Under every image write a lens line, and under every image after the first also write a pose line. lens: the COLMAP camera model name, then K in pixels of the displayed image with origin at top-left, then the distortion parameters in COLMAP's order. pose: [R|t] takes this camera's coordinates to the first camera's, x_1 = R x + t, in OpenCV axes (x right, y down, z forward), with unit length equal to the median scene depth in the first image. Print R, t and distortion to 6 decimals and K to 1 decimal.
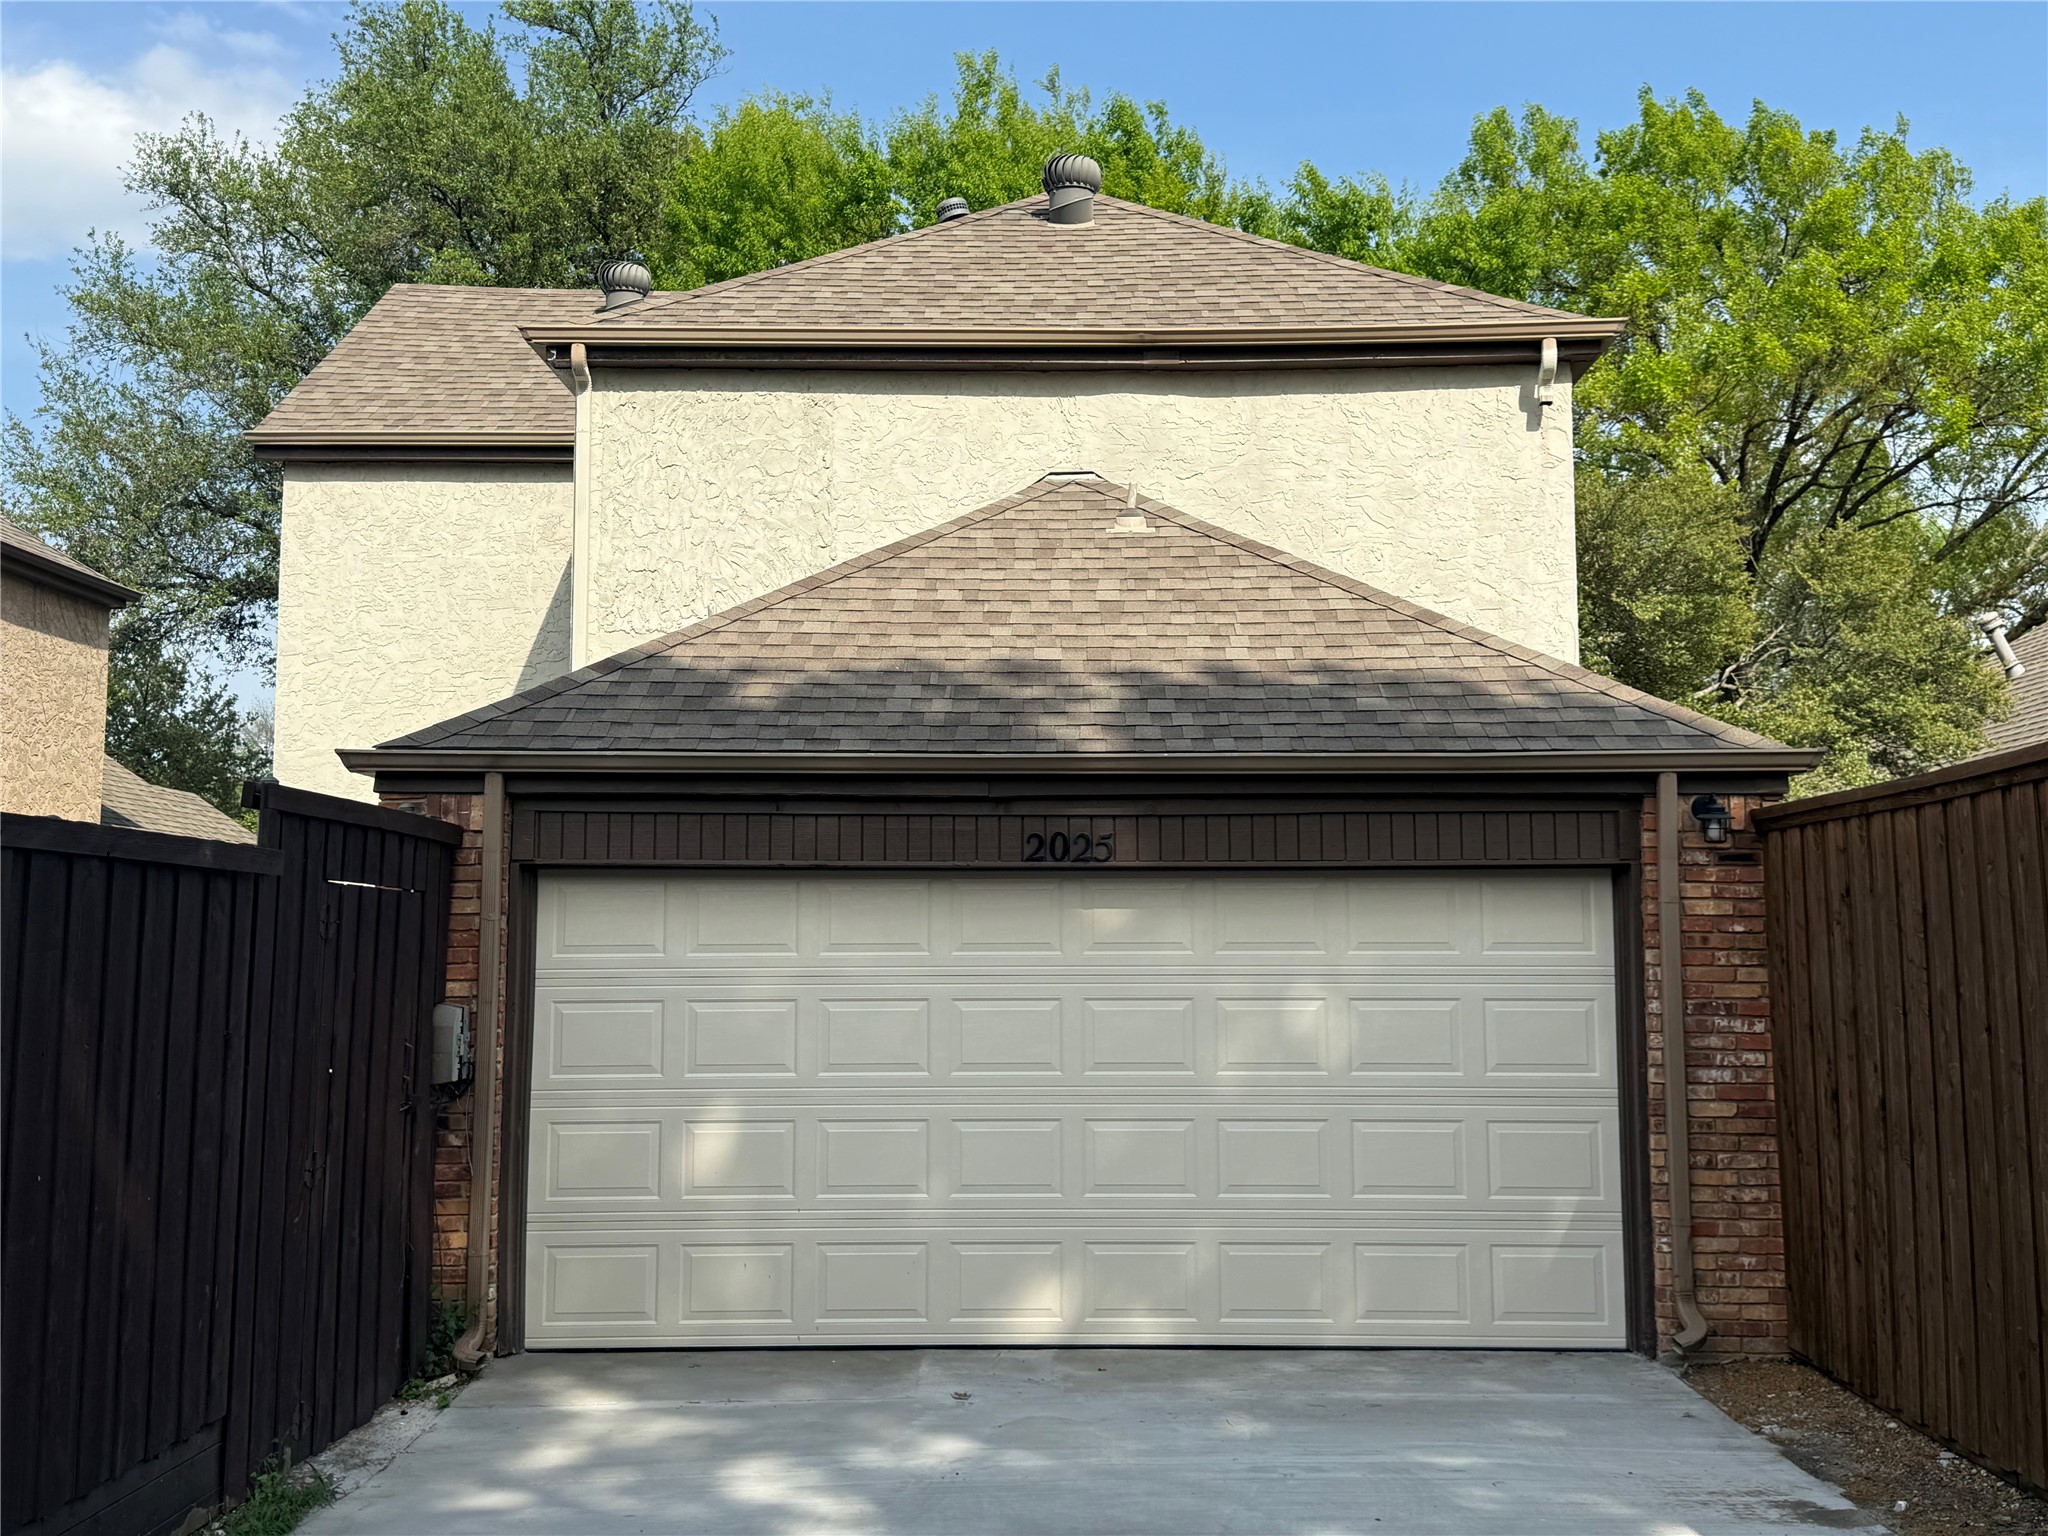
lens RADIAL K [[2169.9, 0, 1025.9], [0, 2169.9, 734.4], [0, 0, 1]] dist [0.180552, -0.298374]
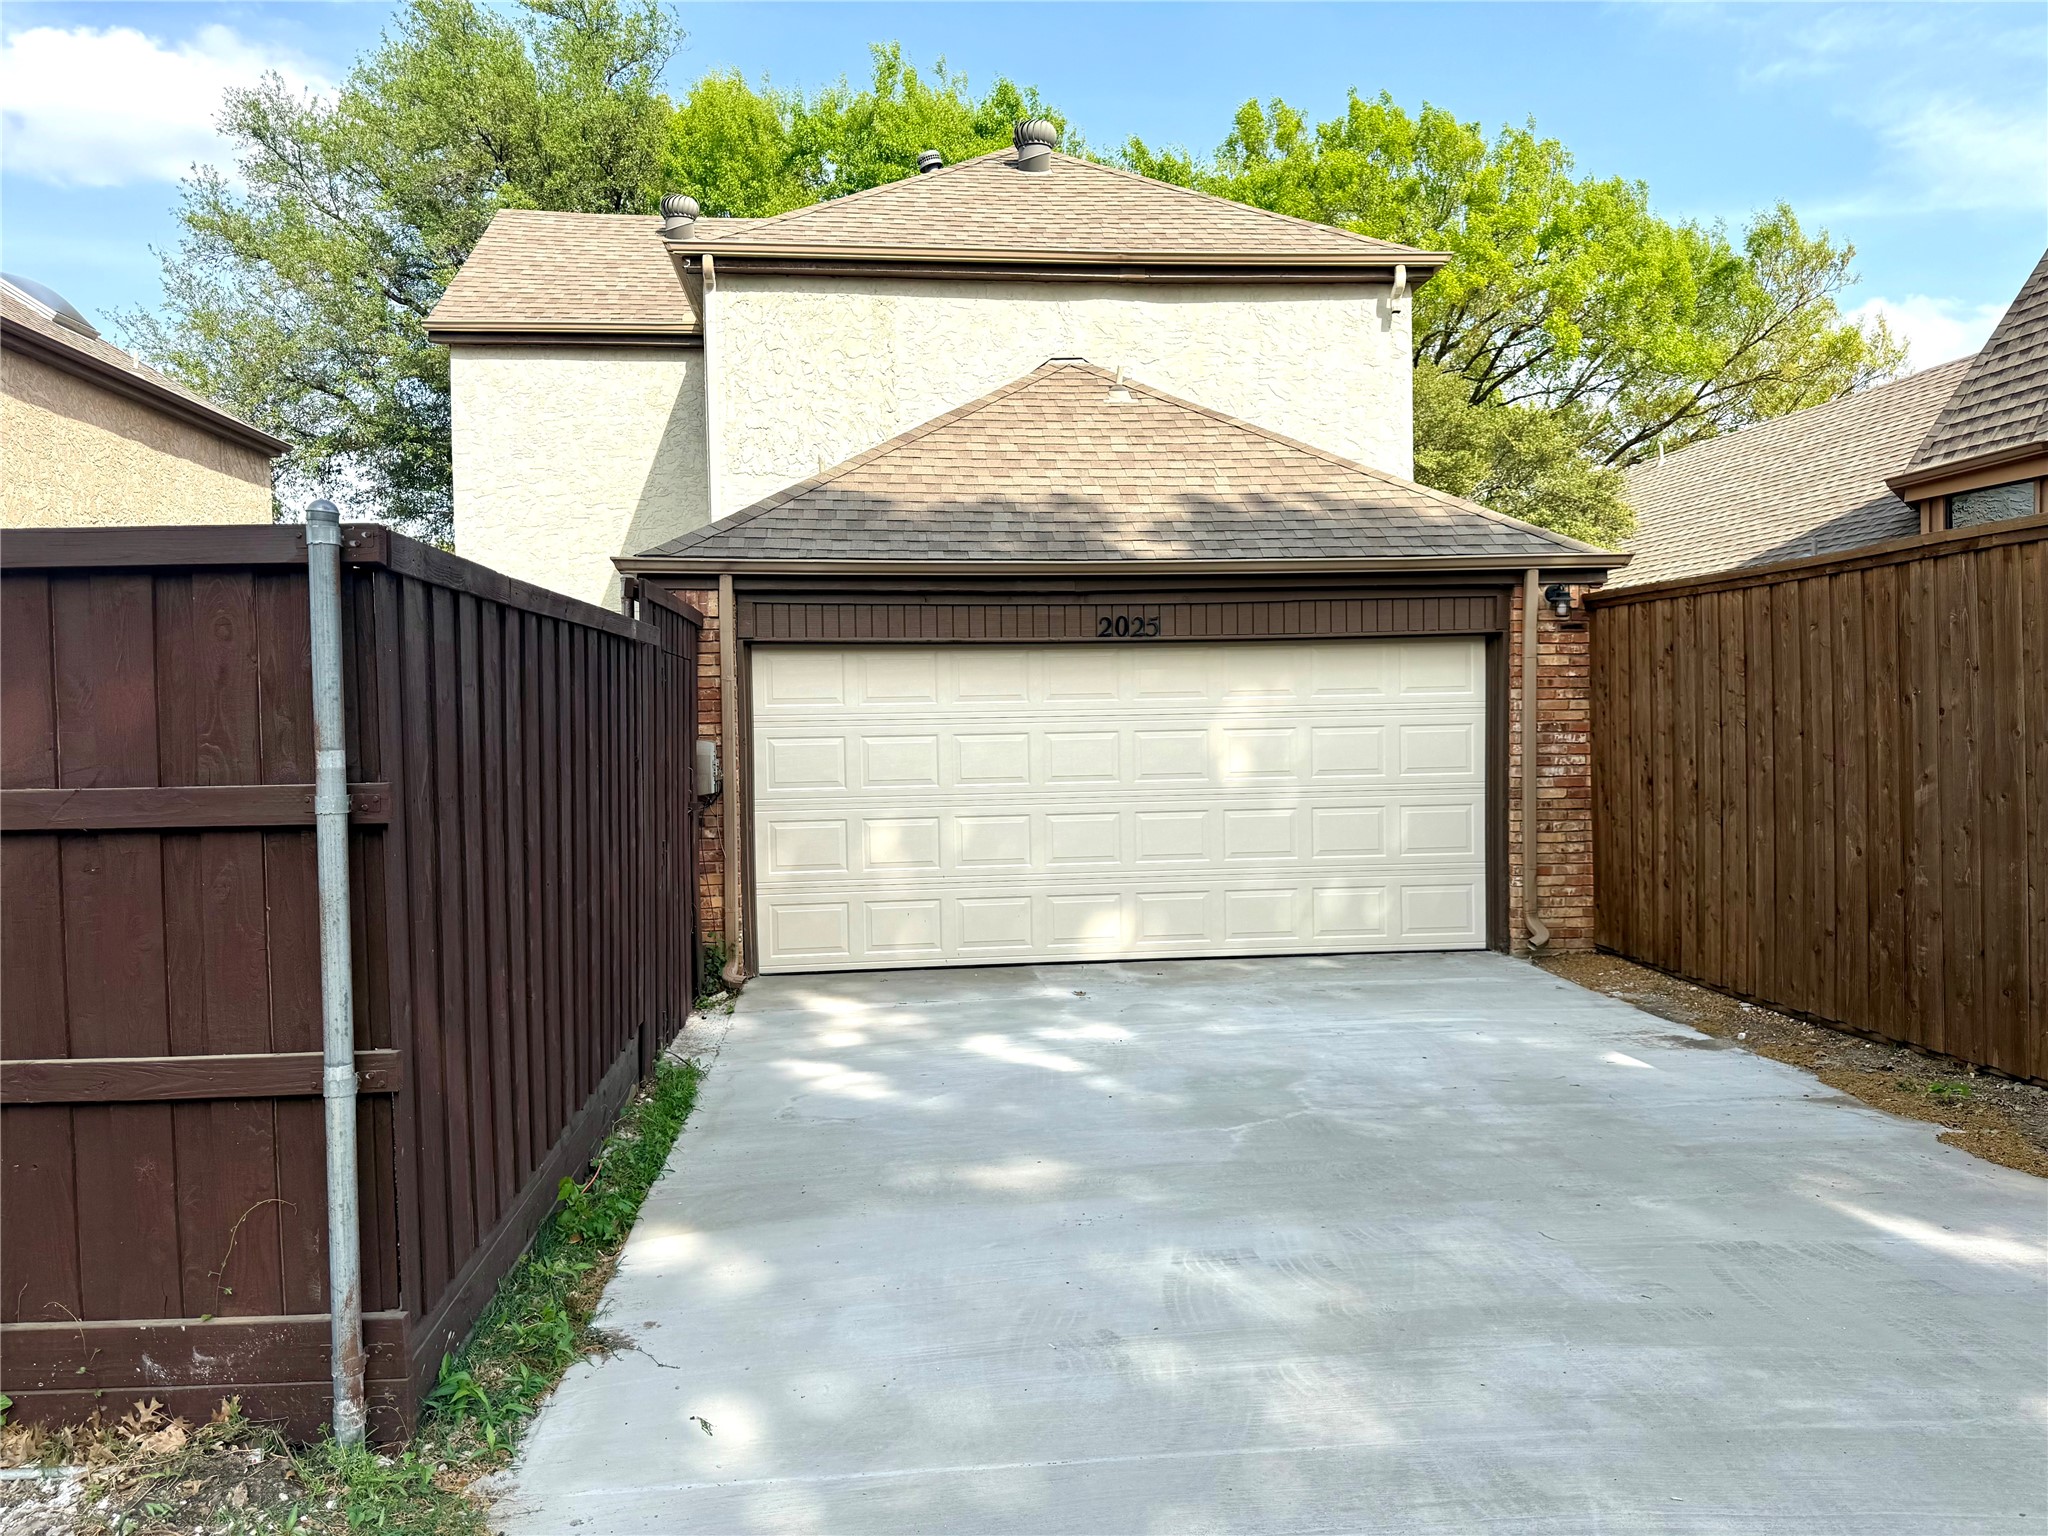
lens RADIAL K [[1491.4, 0, 1024.0], [0, 1491.4, 768.0], [0, 0, 1]] dist [0.116084, -0.135778]
pose [[0.993041, -0.019871, 0.116079, -0.148207], [0.003497, 0.990203, 0.139591, 0.005910], [-0.117716, -0.138213, 0.983382, 0.023825]]
